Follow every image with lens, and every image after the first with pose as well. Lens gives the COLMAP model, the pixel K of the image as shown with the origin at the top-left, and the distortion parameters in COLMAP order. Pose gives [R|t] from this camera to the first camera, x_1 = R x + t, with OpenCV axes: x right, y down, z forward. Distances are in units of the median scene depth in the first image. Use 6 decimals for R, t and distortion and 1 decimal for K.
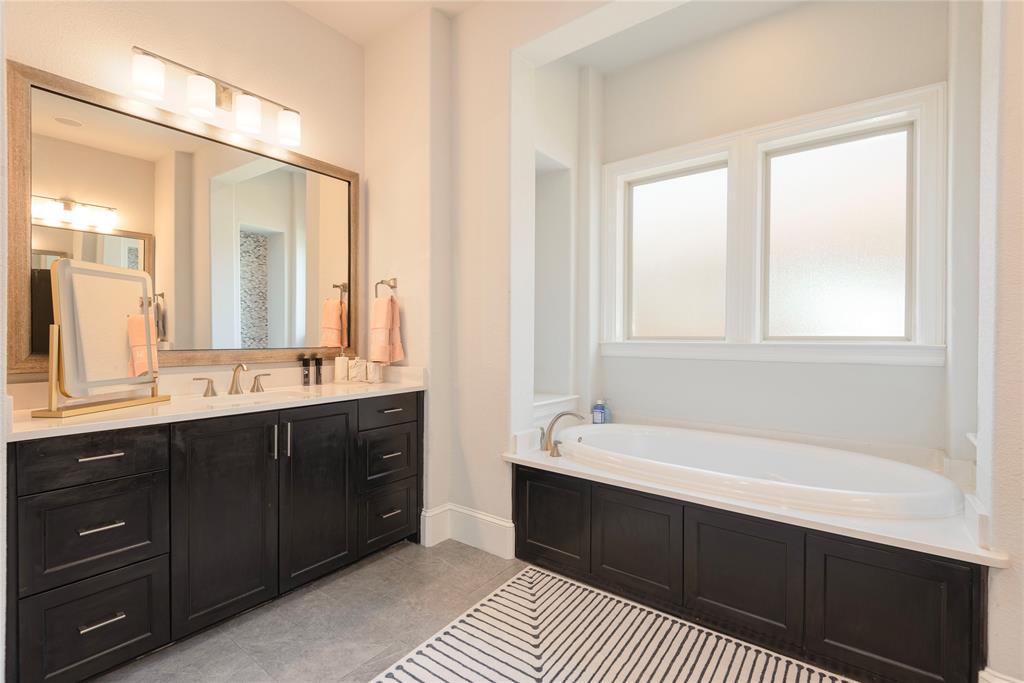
lens RADIAL K [[461.1, 0, 509.4], [0, 461.1, 339.9], [0, 0, 1]] dist [0.014879, -0.010133]
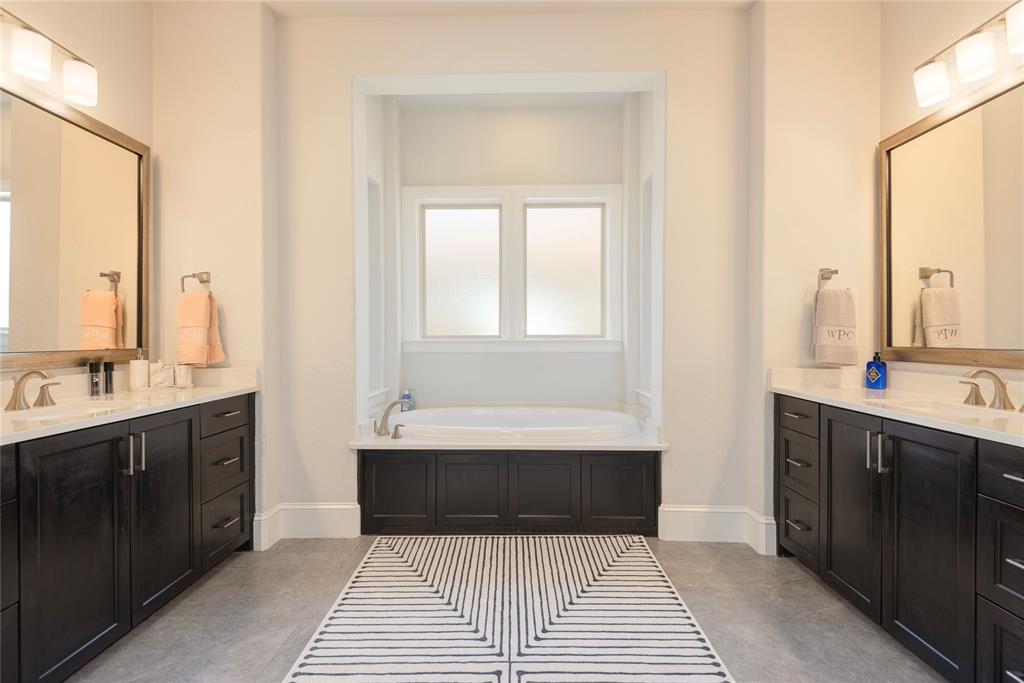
lens RADIAL K [[461.1, 0, 513.4], [0, 461.1, 339.5], [0, 0, 1]] dist [0.014879, -0.010133]
pose [[0.803693, -0.007714, 0.594994, -0.333887], [0.009591, 0.999954, 0.000010, 0.005908], [-0.594967, 0.005698, 0.803730, -0.106874]]
